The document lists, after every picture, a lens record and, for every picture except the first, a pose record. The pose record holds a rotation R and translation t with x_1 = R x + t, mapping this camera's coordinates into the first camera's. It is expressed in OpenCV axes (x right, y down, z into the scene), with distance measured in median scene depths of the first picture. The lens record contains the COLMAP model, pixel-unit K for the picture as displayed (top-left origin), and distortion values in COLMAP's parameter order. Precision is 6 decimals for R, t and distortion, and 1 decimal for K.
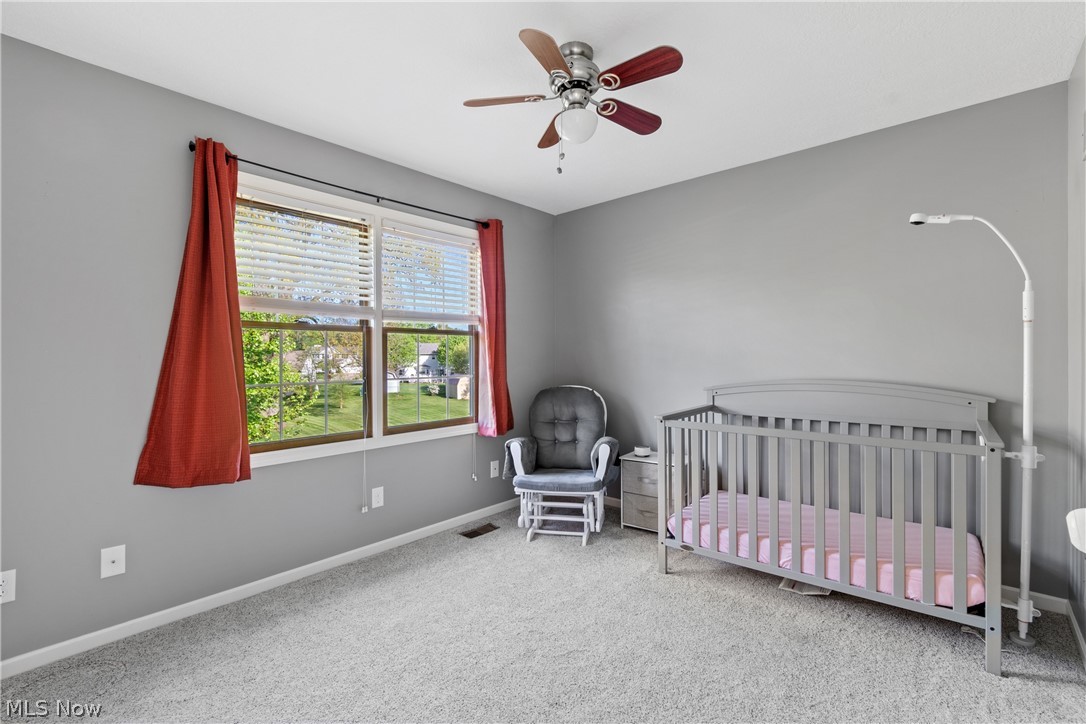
lens RADIAL K [[486.4, 0, 548.4], [0, 486.4, 358.9], [0, 0, 1]] dist [0.005002, -0.000349]
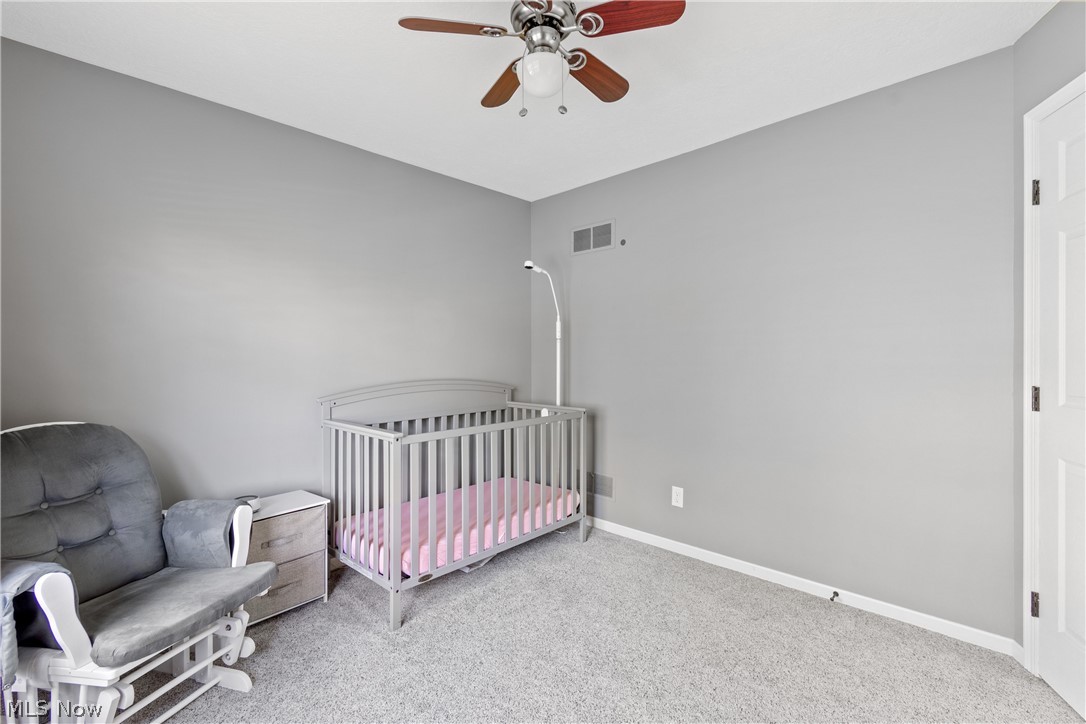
lens RADIAL K [[486.4, 0, 547.7], [0, 486.4, 359.5], [0, 0, 1]] dist [0.005002, -0.000349]
pose [[0.044479, 0.003493, 0.999004, -0.647365], [0.011244, 0.999929, -0.003997, 0.002123], [-0.998947, 0.011411, 0.044437, 0.822477]]
